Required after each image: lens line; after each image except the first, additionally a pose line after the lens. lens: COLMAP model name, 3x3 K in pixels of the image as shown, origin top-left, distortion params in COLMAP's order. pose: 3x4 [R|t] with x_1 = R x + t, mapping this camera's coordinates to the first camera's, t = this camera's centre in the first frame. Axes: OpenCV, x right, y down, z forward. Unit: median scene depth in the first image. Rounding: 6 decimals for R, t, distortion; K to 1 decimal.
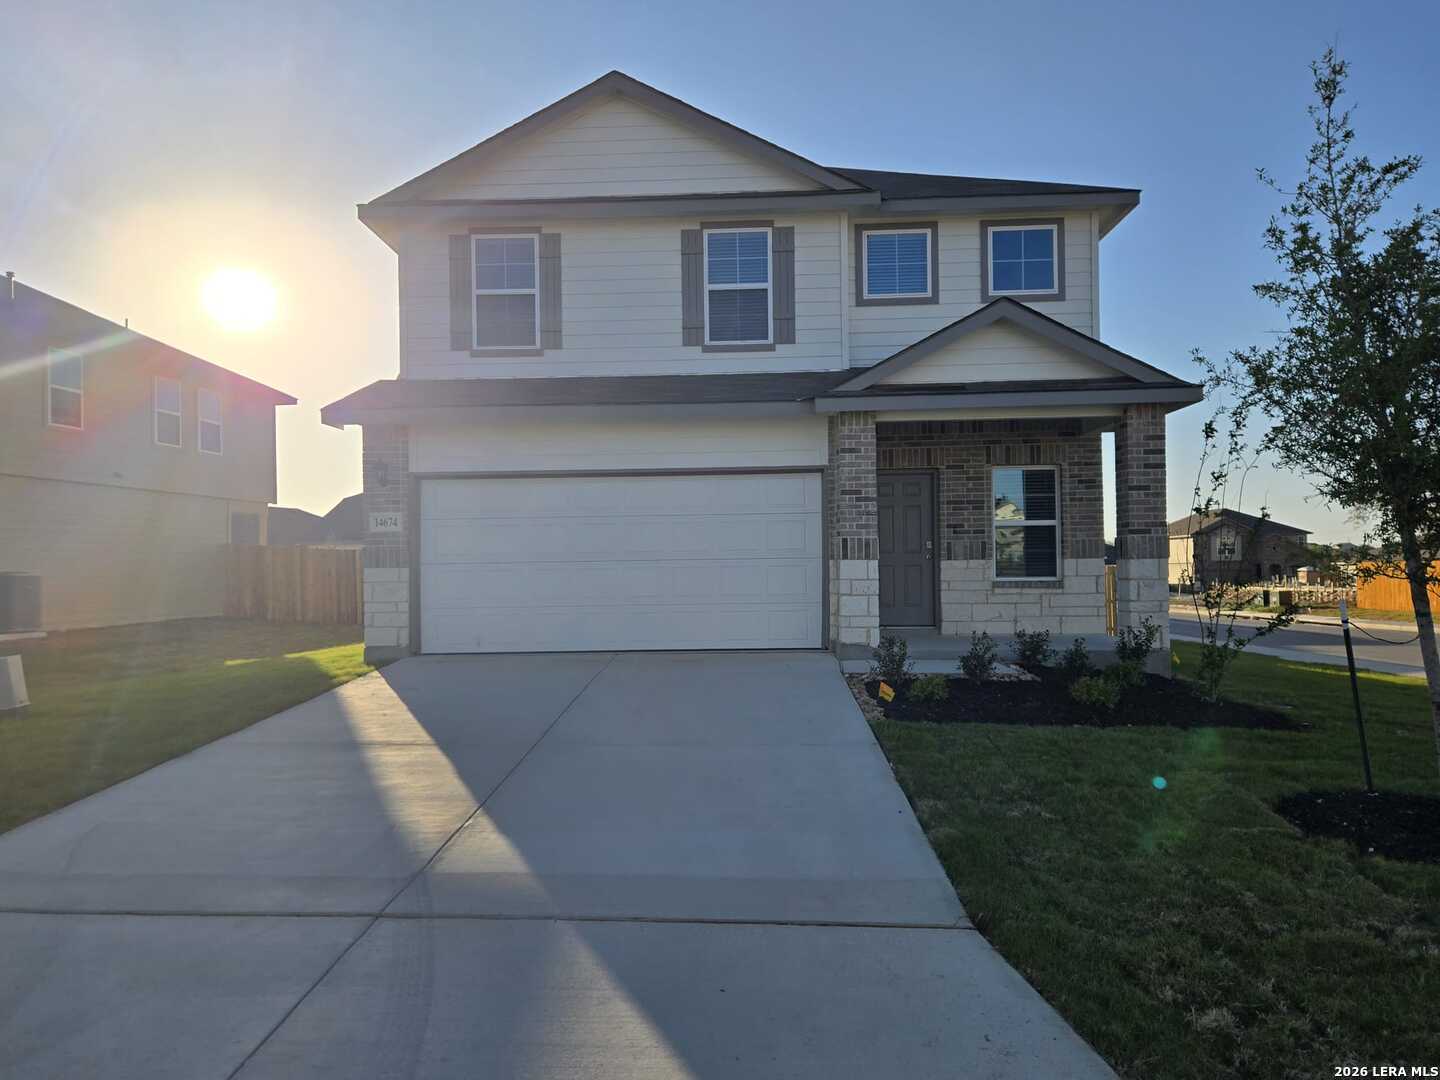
lens RADIAL K [[1077.0, 0, 705.9], [0, 1077.0, 537.3], [0, 0, 1]] dist [0.090161, -0.079344]
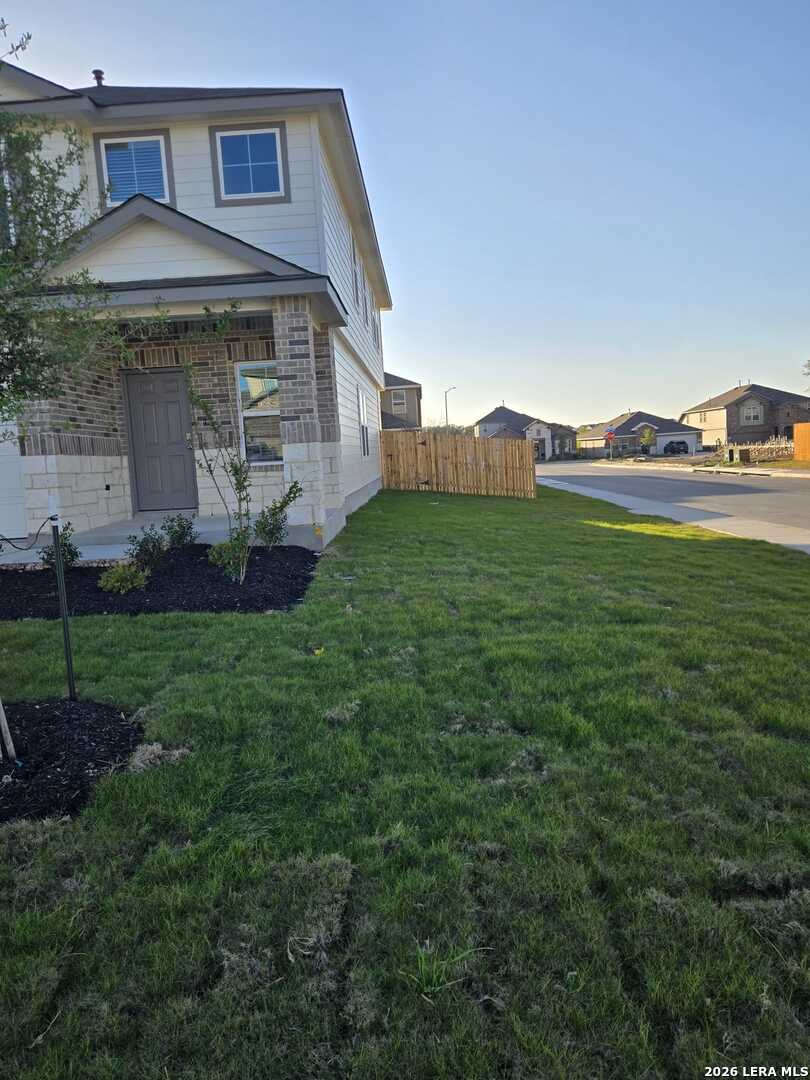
lens RADIAL K [[807.7, 0, 397.4], [0, 807.7, 529.3], [0, 0, 1]] dist [0.090161, -0.079344]
pose [[0.998956, -0.045543, -0.003621, 0.428282], [0.045633, 0.990829, 0.127180, 0.005446], [-0.002204, -0.127212, 0.991873, 0.155888]]
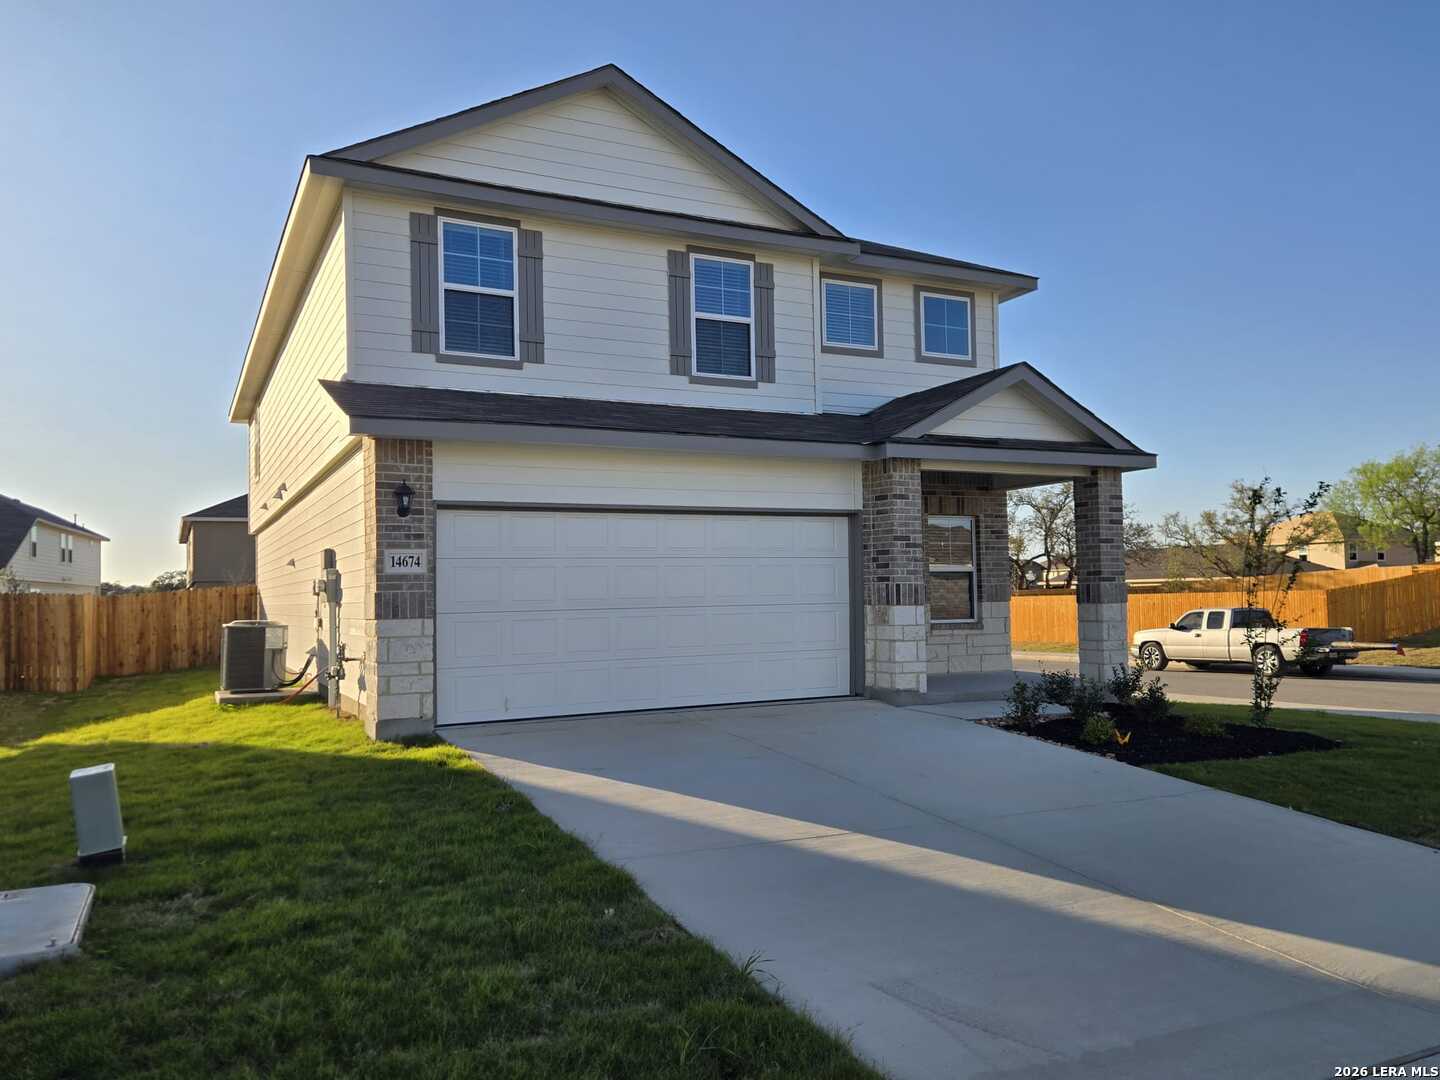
lens RADIAL K [[1077.0, 0, 716.5], [0, 1077.0, 543.4], [0, 0, 1]] dist [0.090161, -0.079344]
pose [[0.873808, 0.021335, 0.485803, -0.434512], [-0.007912, 0.999529, -0.029665, -0.004868], [-0.486207, 0.022078, 0.873565, 0.175964]]
